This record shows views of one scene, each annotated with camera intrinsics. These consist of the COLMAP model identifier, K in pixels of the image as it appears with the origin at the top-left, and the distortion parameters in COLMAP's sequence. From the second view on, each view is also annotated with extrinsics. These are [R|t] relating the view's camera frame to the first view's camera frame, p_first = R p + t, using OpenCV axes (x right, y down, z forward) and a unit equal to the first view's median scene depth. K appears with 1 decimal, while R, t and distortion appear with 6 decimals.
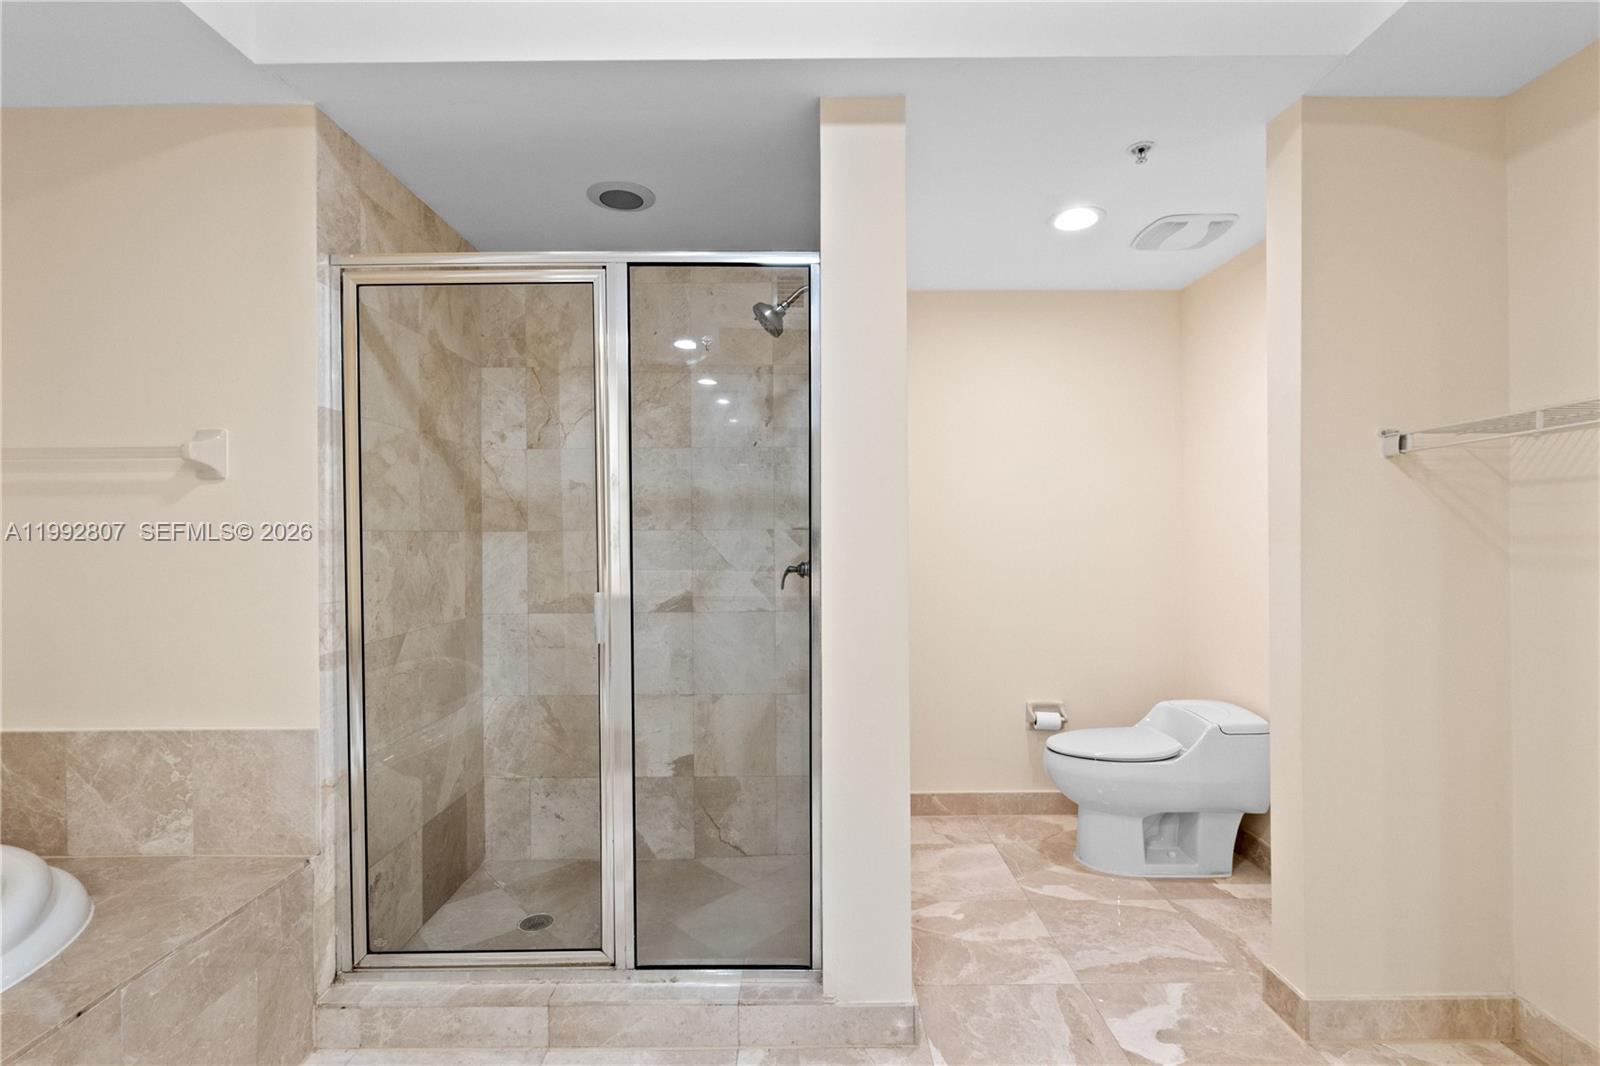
lens RADIAL K [[730.4, 0, 802.7], [0, 730.4, 534.0], [0, 0, 1]] dist [-0.002042, -0.000171]
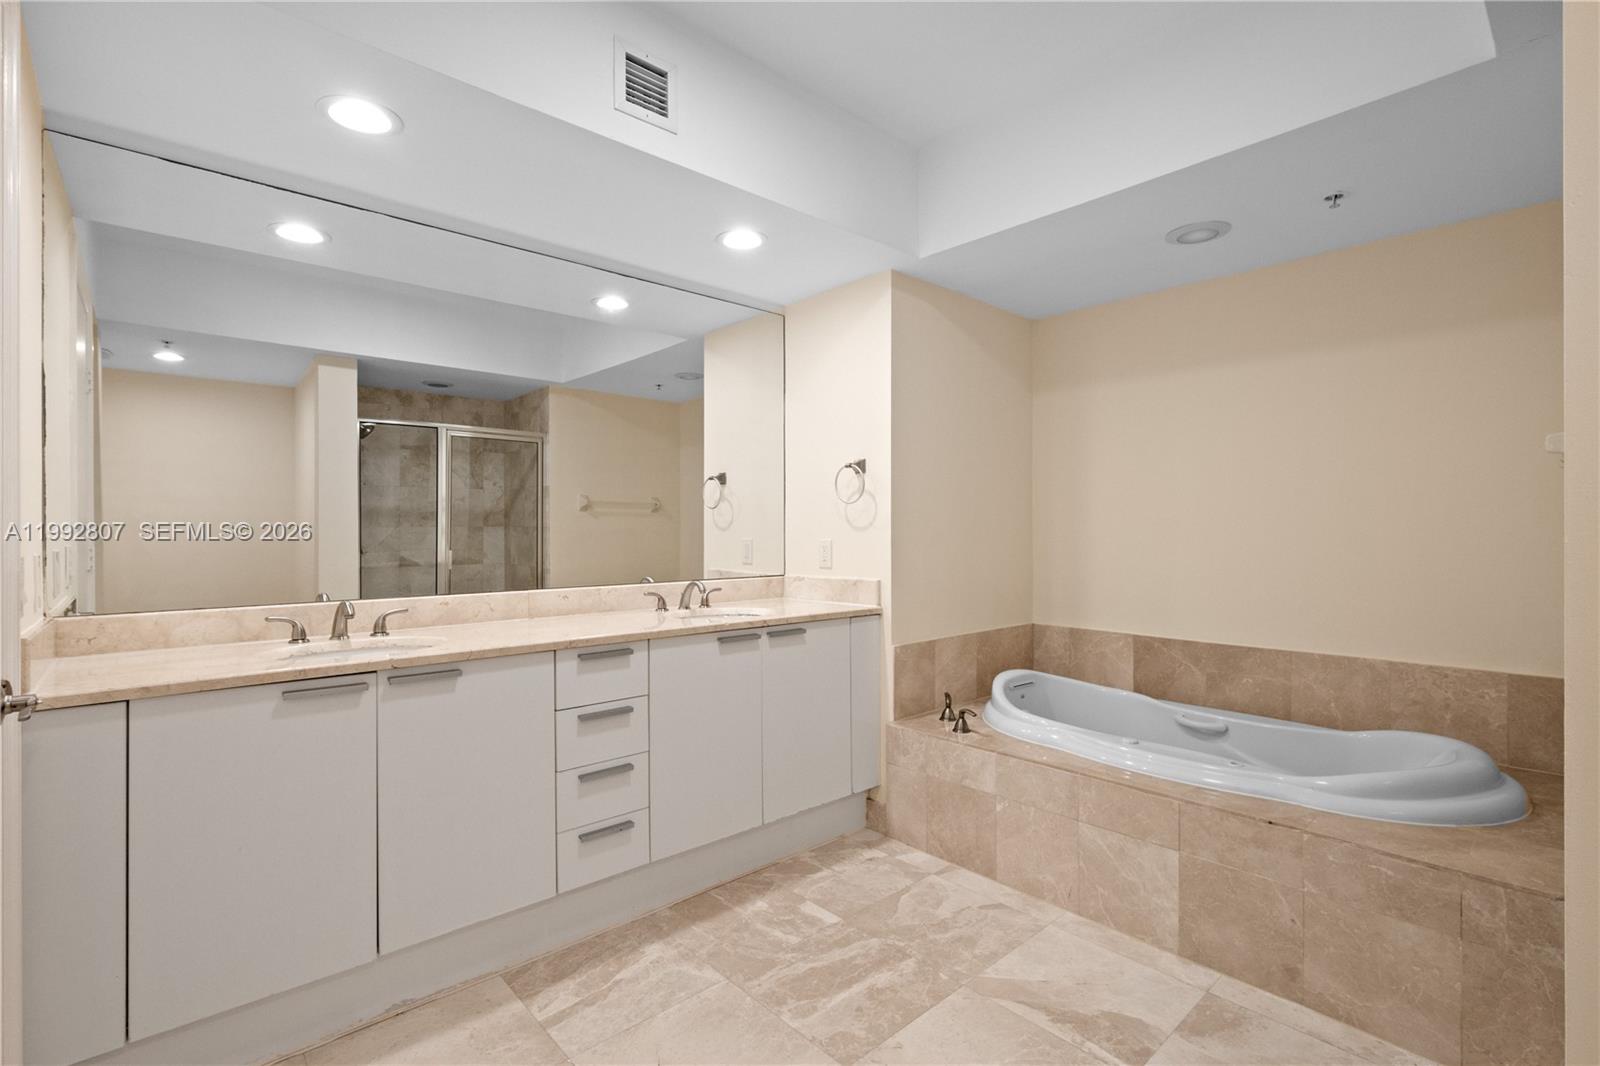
lens RADIAL K [[735.3, 0, 800.0], [0, 735.3, 533.0], [0, 0, 1]] dist [-0.003039, 0.000452]
pose [[-0.740258, 0.013565, -0.672187, 0.584055], [0.009107, 0.999907, 0.010149, -0.009141], [0.672262, 0.001392, -0.740312, 1.002801]]
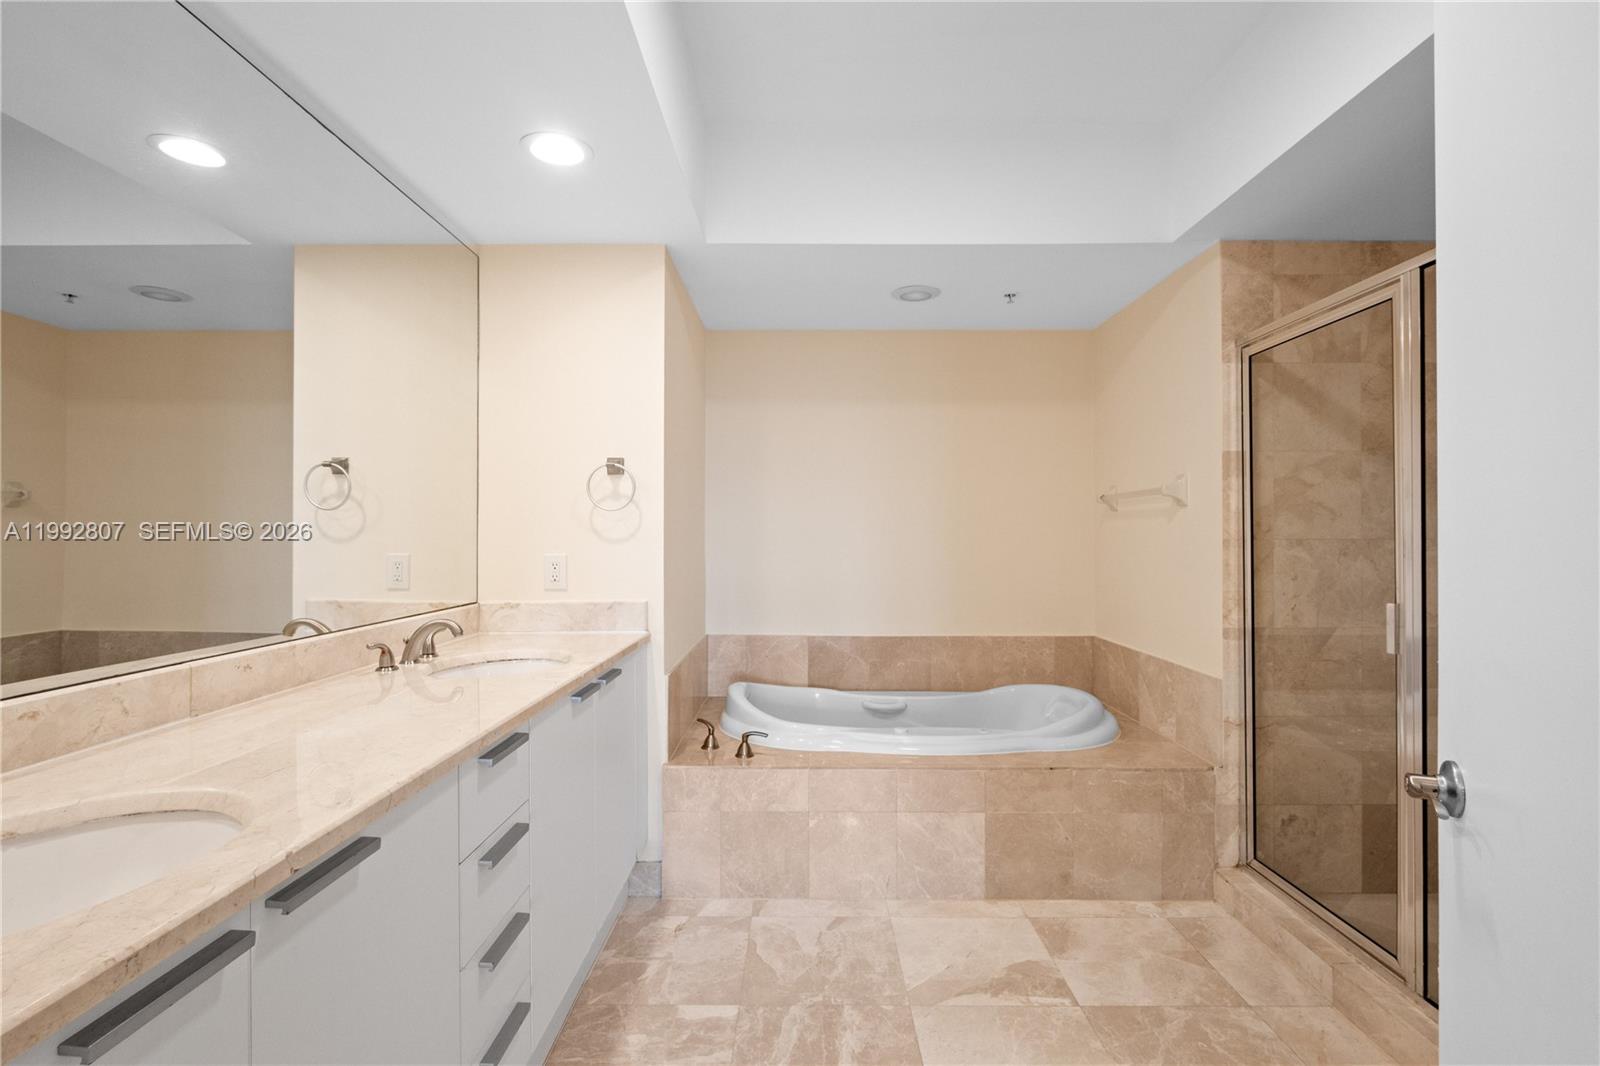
lens RADIAL K [[735.3, 0, 800.0], [0, 735.3, 533.0], [0, 0, 1]] dist [-0.003039, 0.000452]
pose [[-0.002048, 0.005905, -0.999980, 0.758091], [-0.000892, 0.999982, 0.005907, -0.024587], [0.999998, 0.000904, -0.002043, 0.181597]]
